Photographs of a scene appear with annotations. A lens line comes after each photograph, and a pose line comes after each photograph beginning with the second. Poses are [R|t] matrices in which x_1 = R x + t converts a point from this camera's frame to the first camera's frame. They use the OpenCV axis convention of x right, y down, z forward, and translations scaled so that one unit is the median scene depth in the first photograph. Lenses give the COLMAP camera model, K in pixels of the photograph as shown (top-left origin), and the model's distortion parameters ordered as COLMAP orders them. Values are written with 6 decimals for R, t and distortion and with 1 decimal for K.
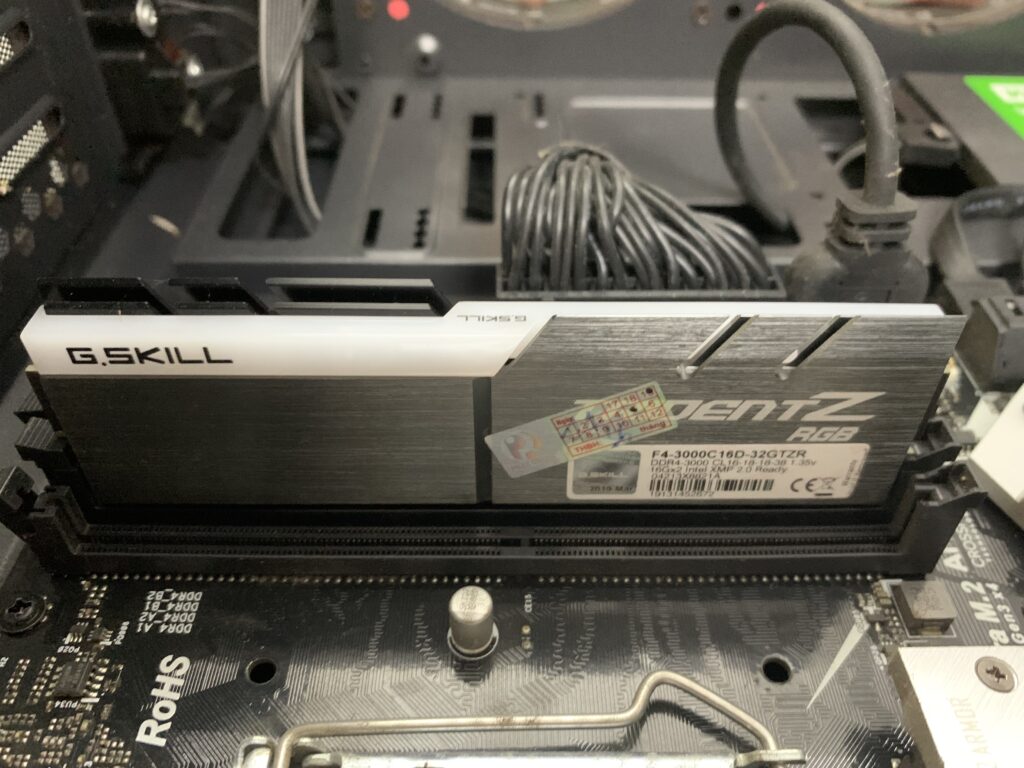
lens RADIAL K [[800.9, 0, 512.0], [0, 800.9, 384.0], [0, 0, 1]] dist [-0.022207, 0.005309]
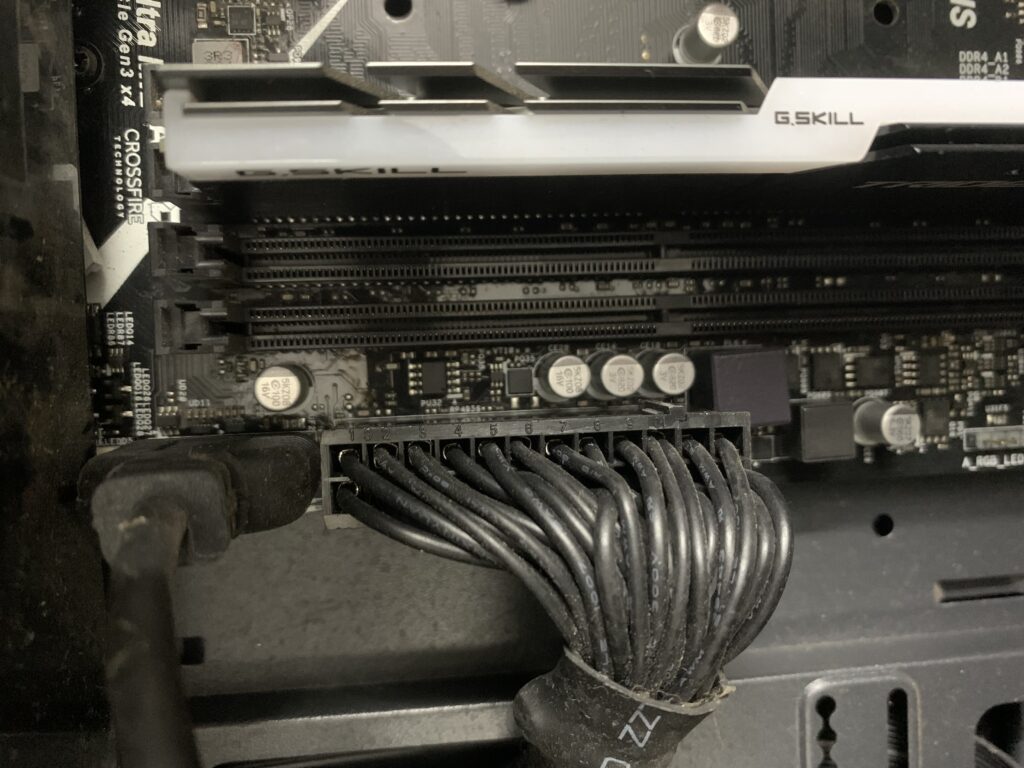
lens RADIAL K [[800.9, 0, 512.0], [0, 800.9, 384.0], [0, 0, 1]] dist [-0.022207, 0.005309]
pose [[-0.991974, 0.036305, -0.121119, 0.311609], [-0.111385, -0.704256, 0.701154, -0.641391], [-0.059844, 0.709017, 0.702648, 0.596235]]
